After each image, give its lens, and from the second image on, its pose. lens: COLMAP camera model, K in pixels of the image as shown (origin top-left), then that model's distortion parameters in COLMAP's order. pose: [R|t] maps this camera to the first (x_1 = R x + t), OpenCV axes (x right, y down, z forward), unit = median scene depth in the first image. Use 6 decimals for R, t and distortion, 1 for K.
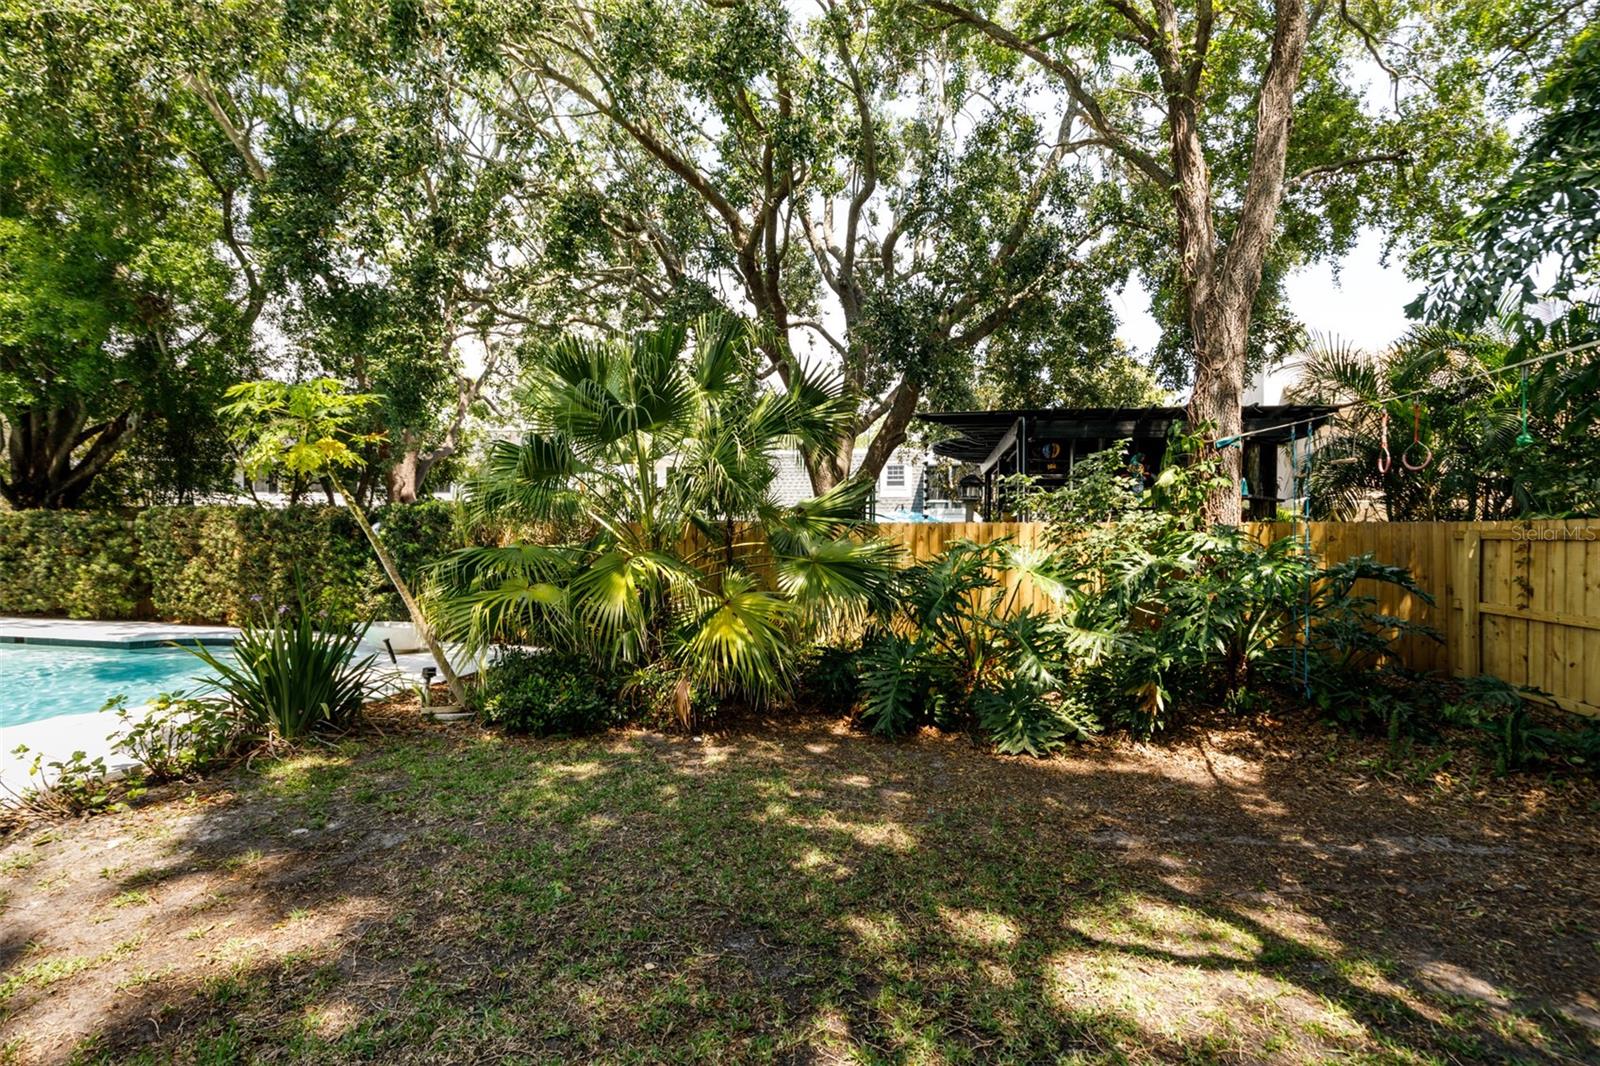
lens RADIAL K [[750.8, 0, 800.4], [0, 750.8, 540.1], [0, 0, 1]] dist [-0.005309, 0.001658]
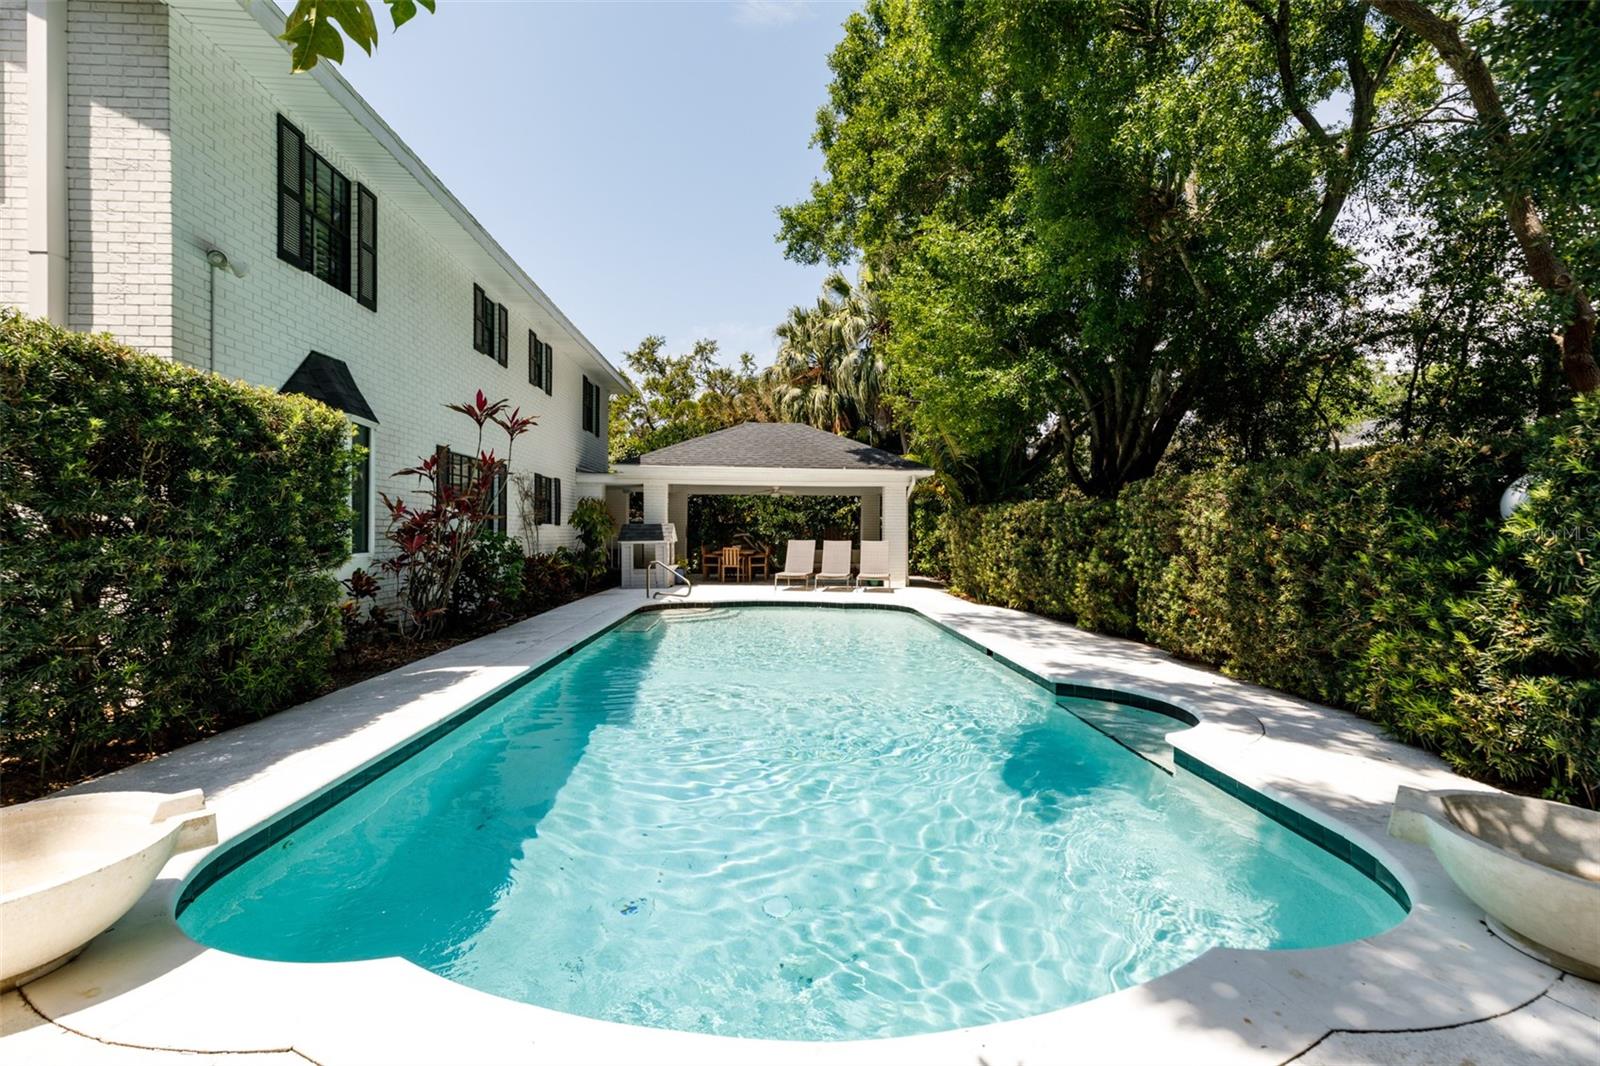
lens RADIAL K [[725.6, 0, 799.6], [0, 725.6, 539.0], [0, 0, 1]] dist [0.003029, 0.000593]
pose [[0.238020, -0.000227, -0.971260, -0.294786], [-0.003799, 0.999992, -0.001164, 0.010591], [0.971253, 0.003967, 0.238017, 0.553184]]
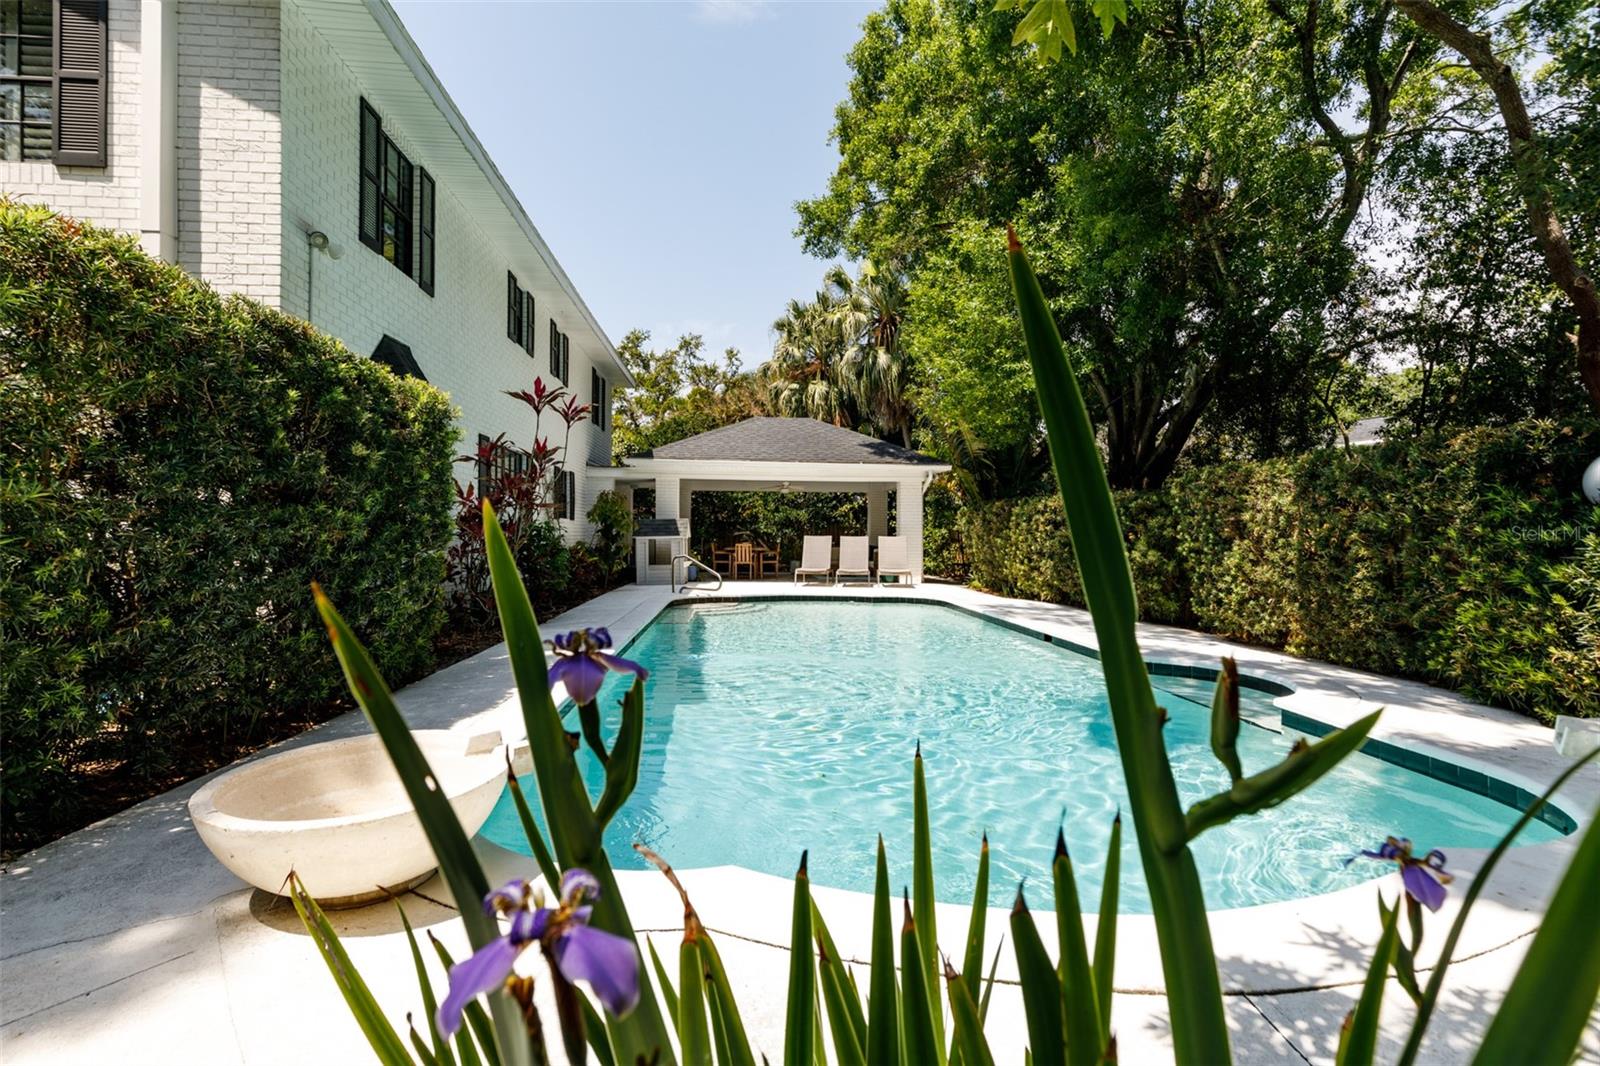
lens RADIAL K [[750.8, 0, 799.9], [0, 750.8, 536.6], [0, 0, 1]] dist [-0.005309, 0.001658]
pose [[0.277541, -0.008411, -0.960677, -0.291127], [-0.002532, 0.999952, -0.009486, 0.026879], [0.960711, 0.005065, 0.277506, 0.457743]]
